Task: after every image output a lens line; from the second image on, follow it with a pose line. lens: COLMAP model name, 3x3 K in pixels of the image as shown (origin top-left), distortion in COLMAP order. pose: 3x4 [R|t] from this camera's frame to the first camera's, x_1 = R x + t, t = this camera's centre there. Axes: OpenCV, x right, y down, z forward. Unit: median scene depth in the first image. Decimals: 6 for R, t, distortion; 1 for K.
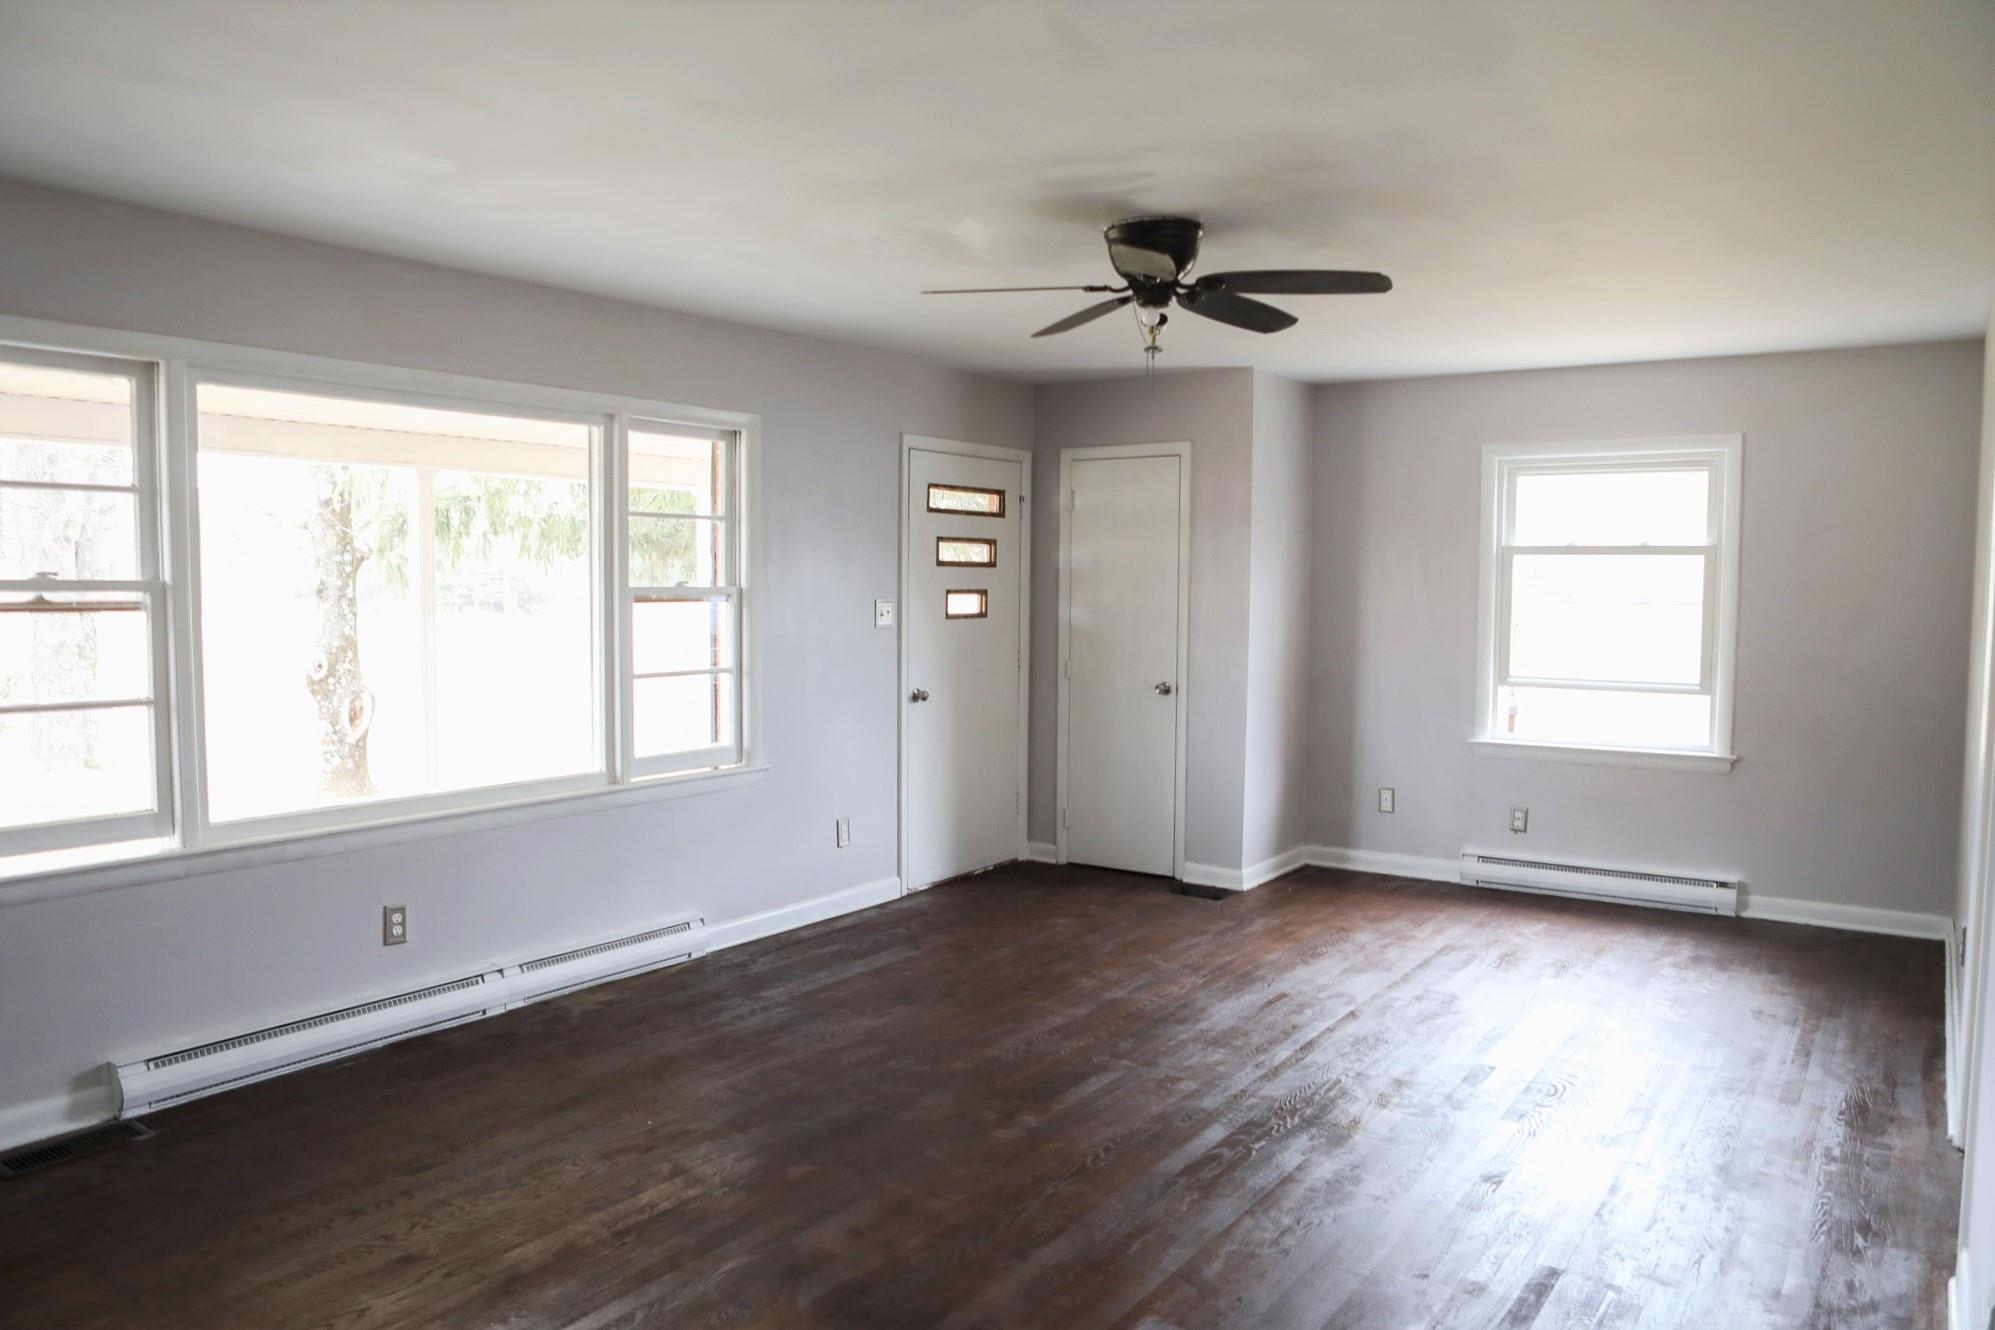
lens RADIAL K [[1393.7, 0, 997.5], [0, 1393.7, 665.0], [0, 0, 1]] dist [-0.100859, 0.066432]
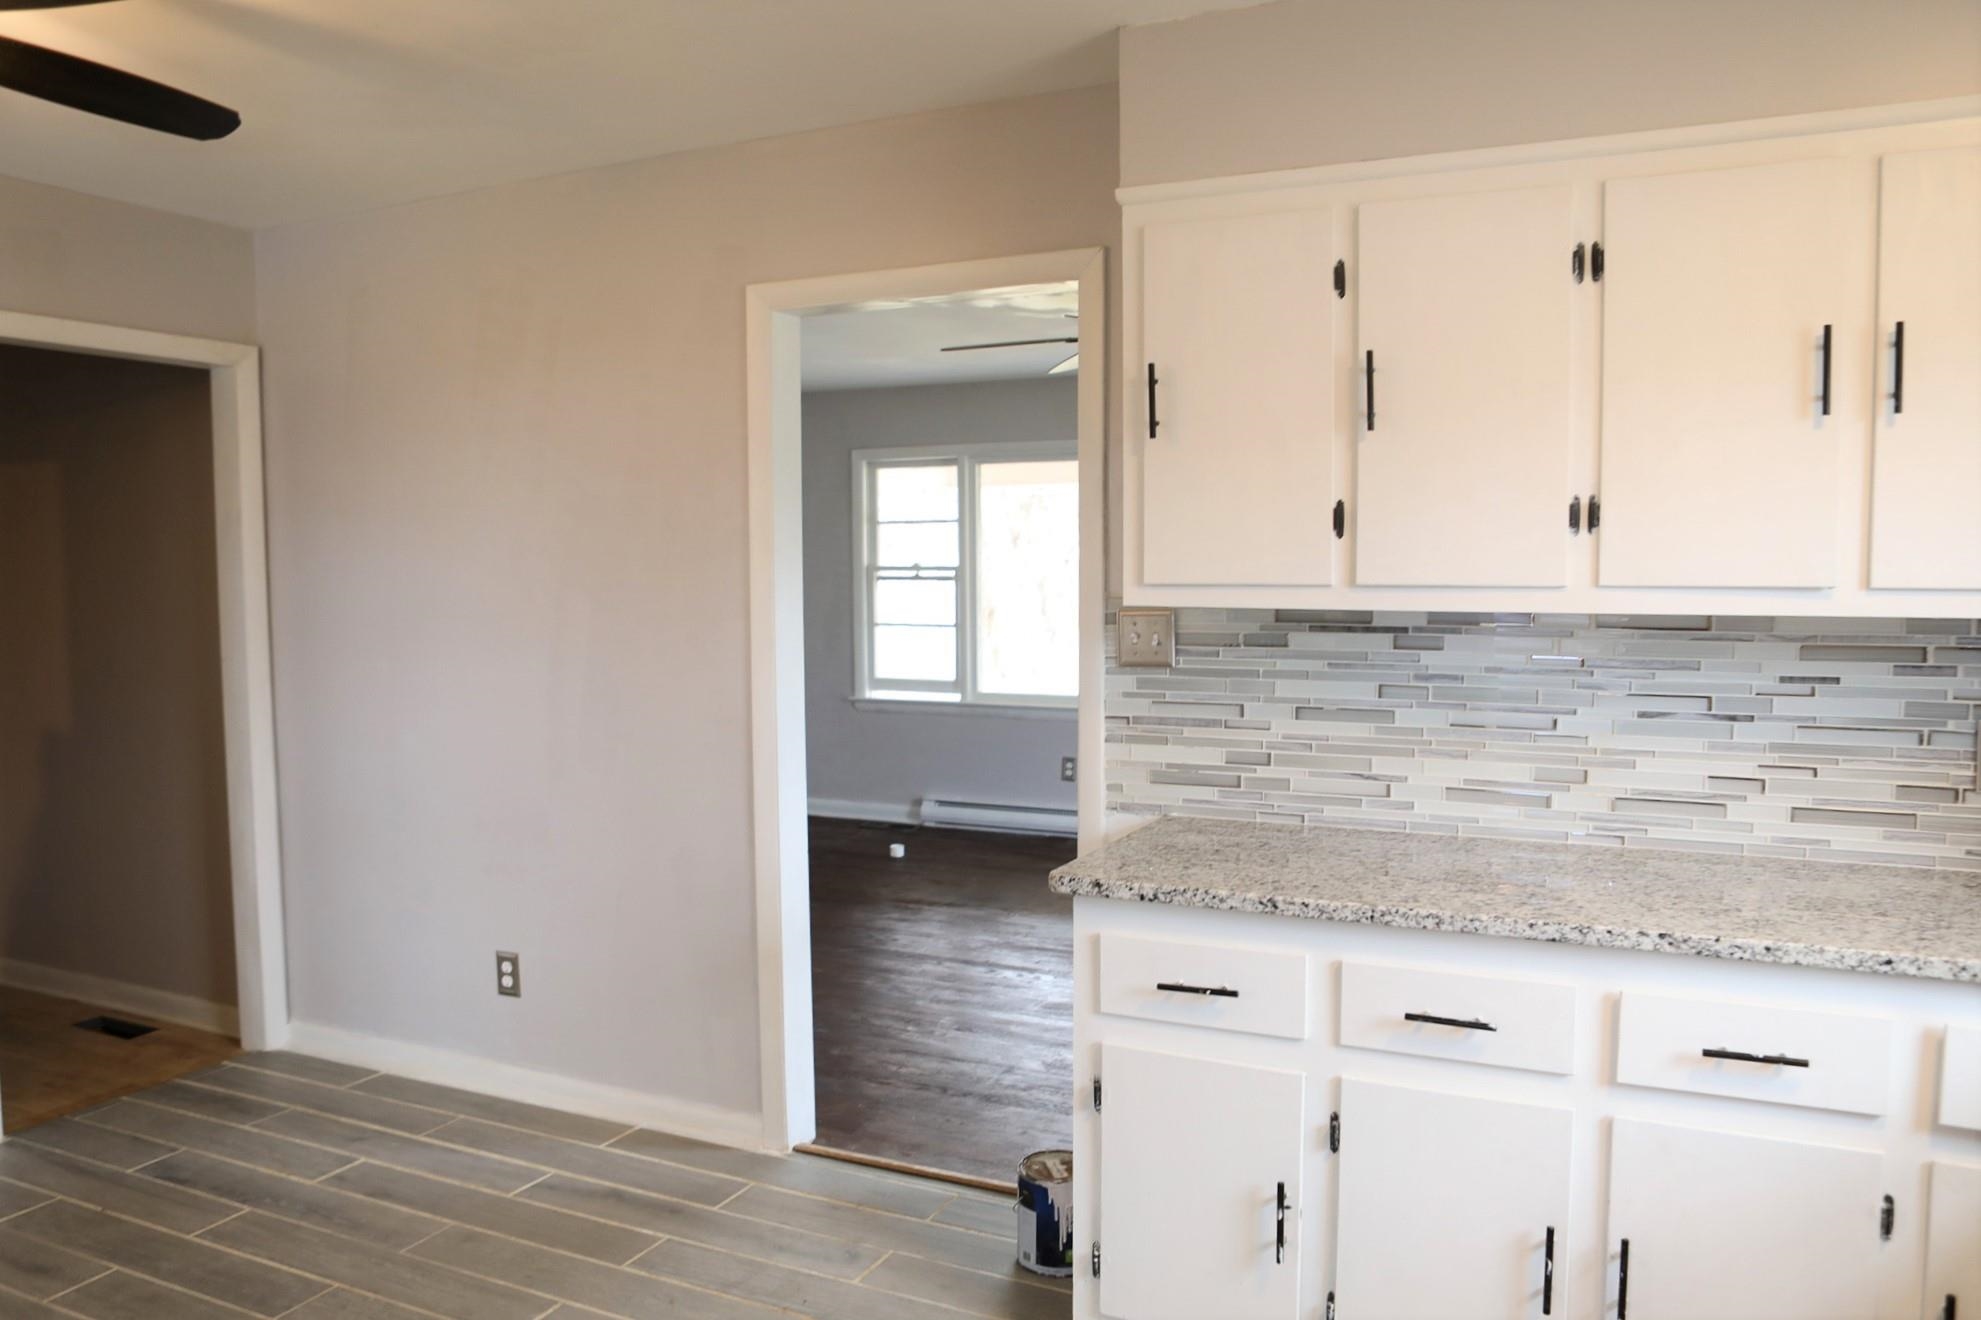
lens RADIAL K [[1430.0, 0, 989.9], [0, 1430.0, 664.7], [0, 0, 1]] dist [-0.106792, 0.073637]
pose [[0.156715, 0.062326, -0.985675, 1.074749], [-0.054102, 0.997050, 0.054443, -0.025112], [0.986161, 0.044795, 0.159625, 0.517913]]
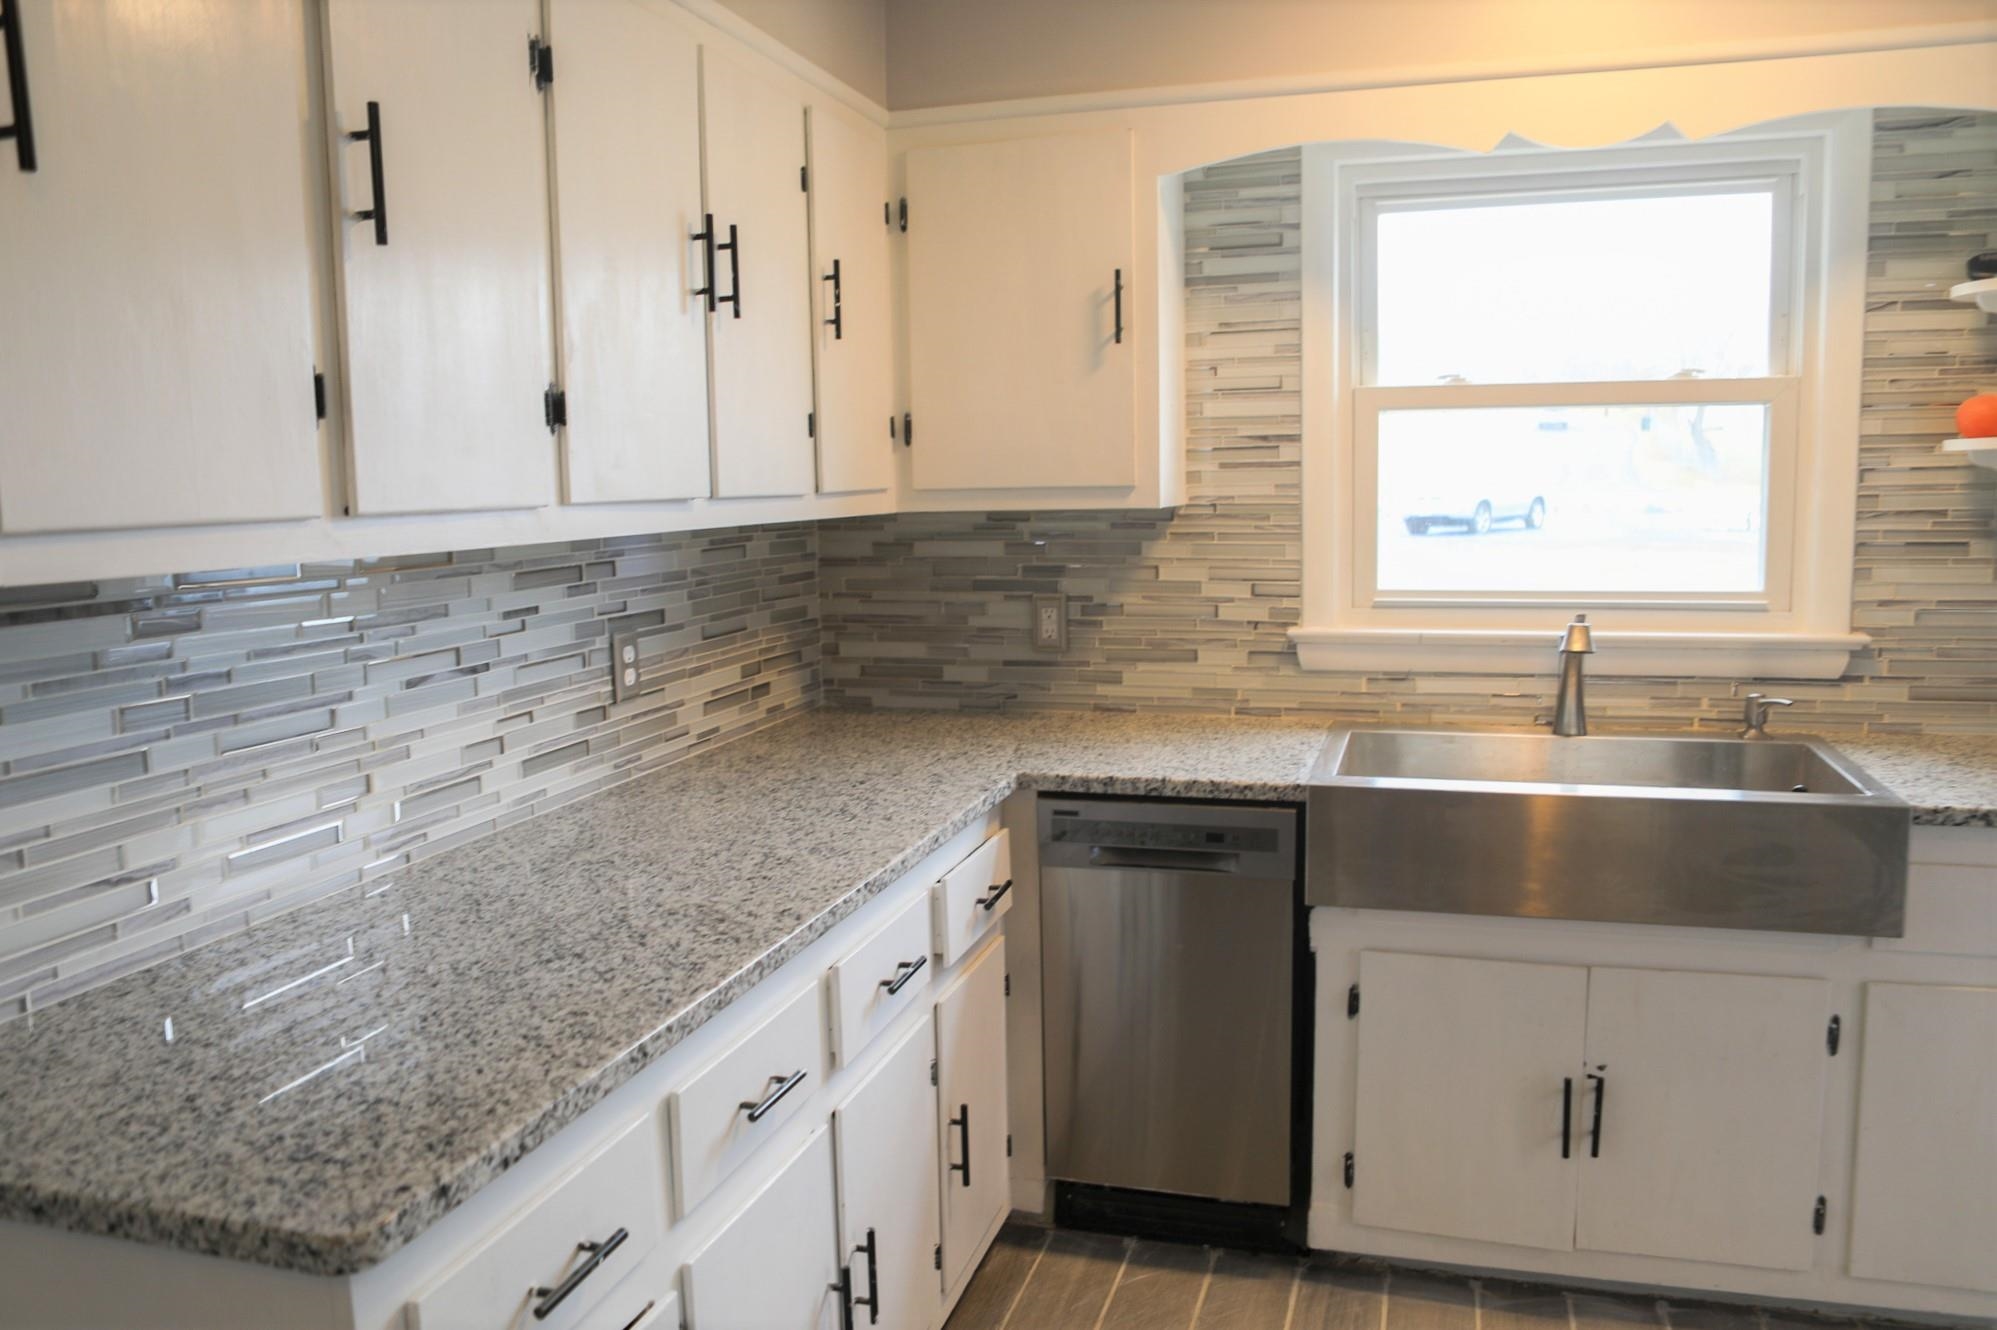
lens RADIAL K [[1488.5, 0, 998.5], [0, 1488.5, 665.0], [0, 0, 1]] dist [-0.114919, 0.087593]
pose [[0.948499, -0.064895, 0.310062, 0.649422], [0.045226, 0.996506, 0.070217, -0.017977], [-0.313536, -0.052578, 0.948120, 0.409969]]
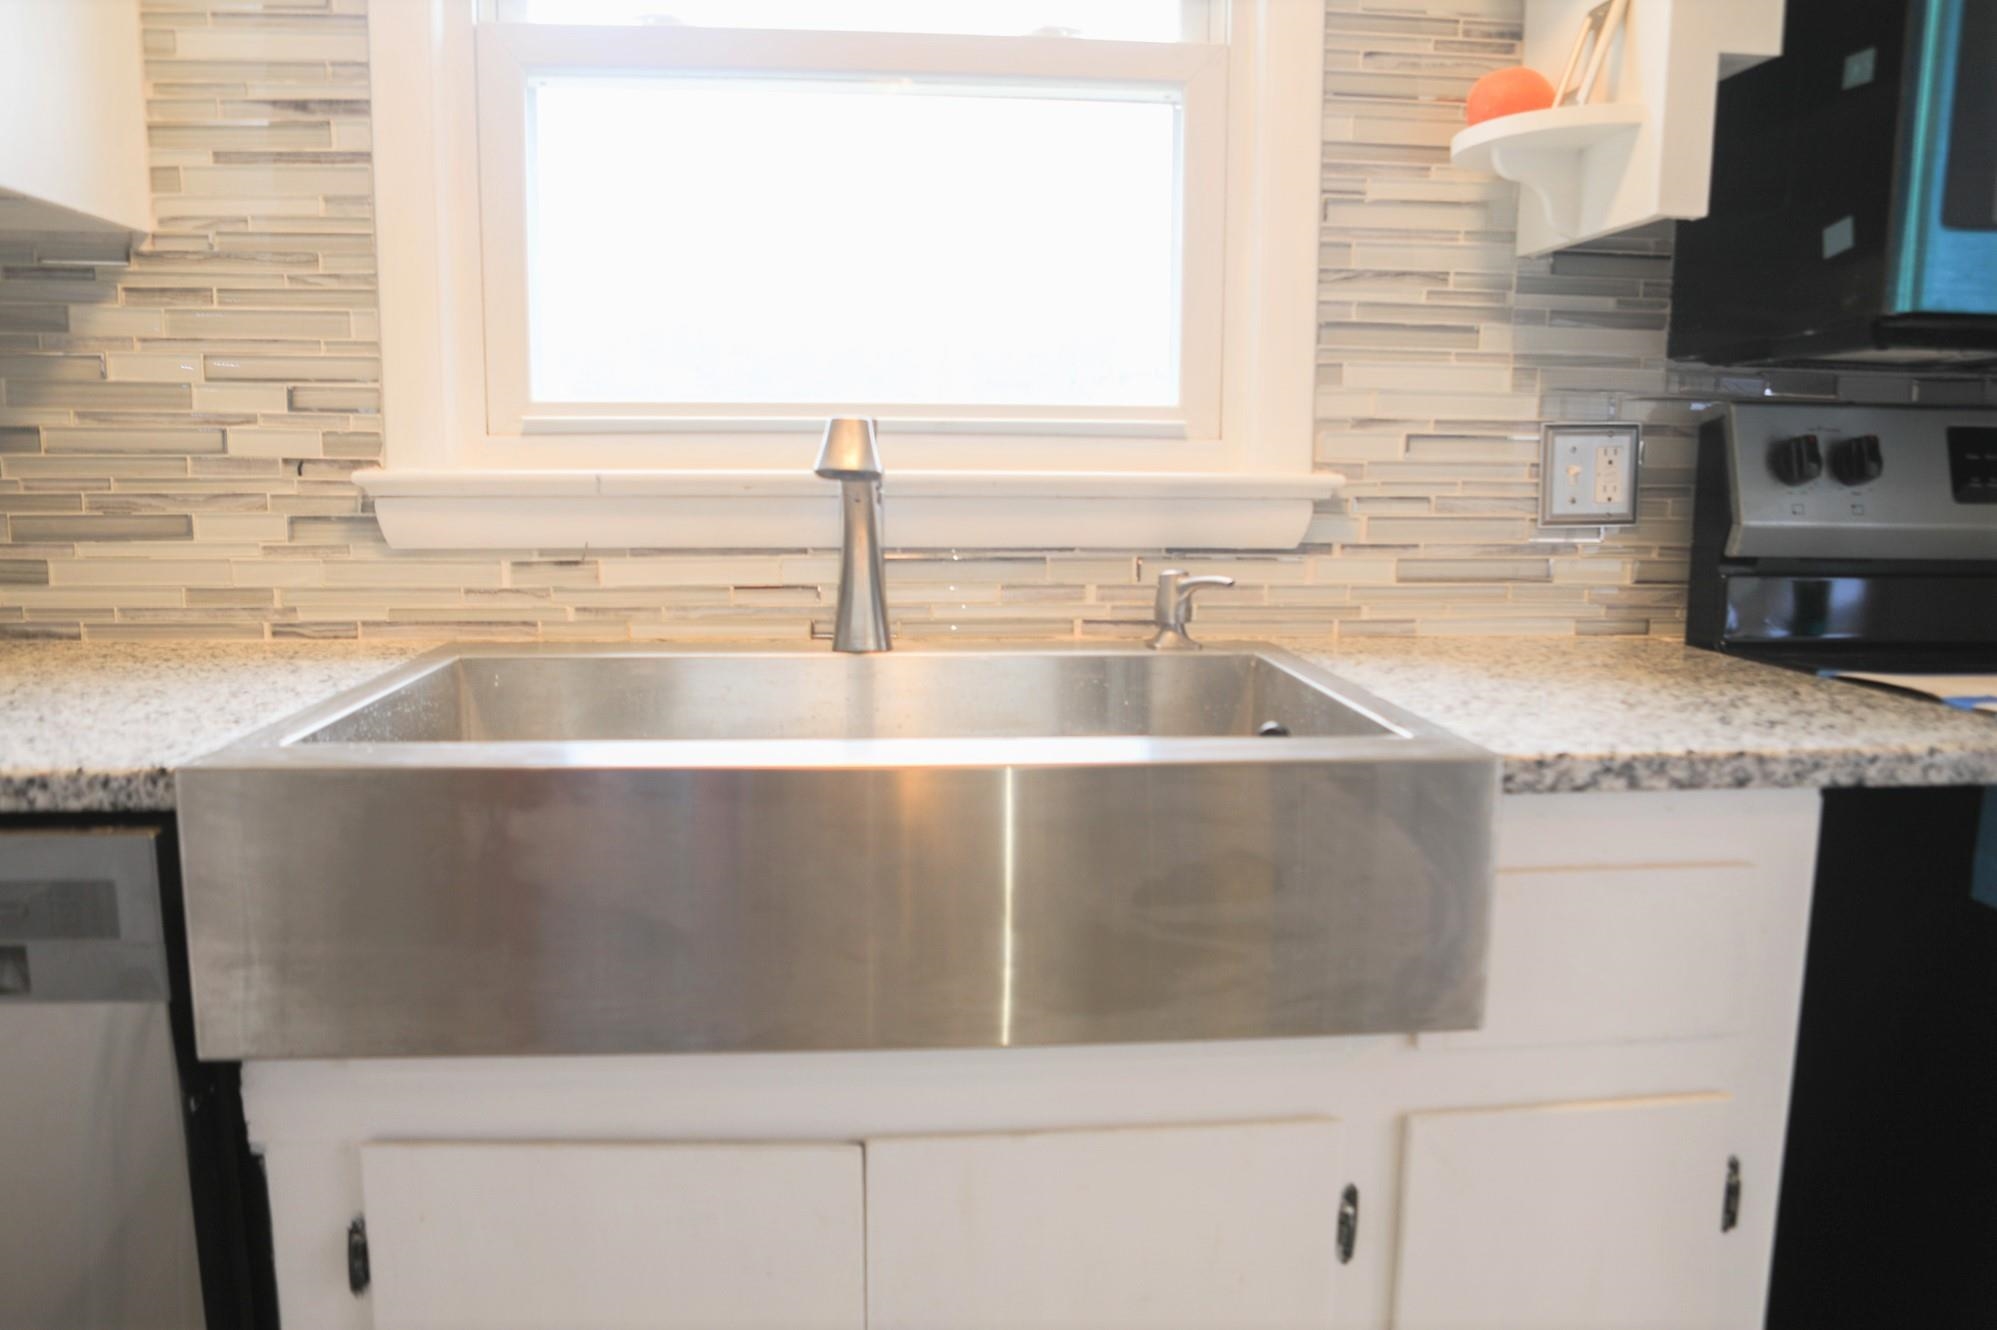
lens RADIAL K [[1395.1, 0, 998.5], [0, 1395.1, 665.0], [0, 0, 1]] dist [-0.100859, 0.066432]
pose [[0.763824, -0.093930, 0.638553, 0.857457], [0.036541, 0.994060, 0.102515, 0.030359], [-0.644389, -0.054970, 0.762719, 0.623402]]
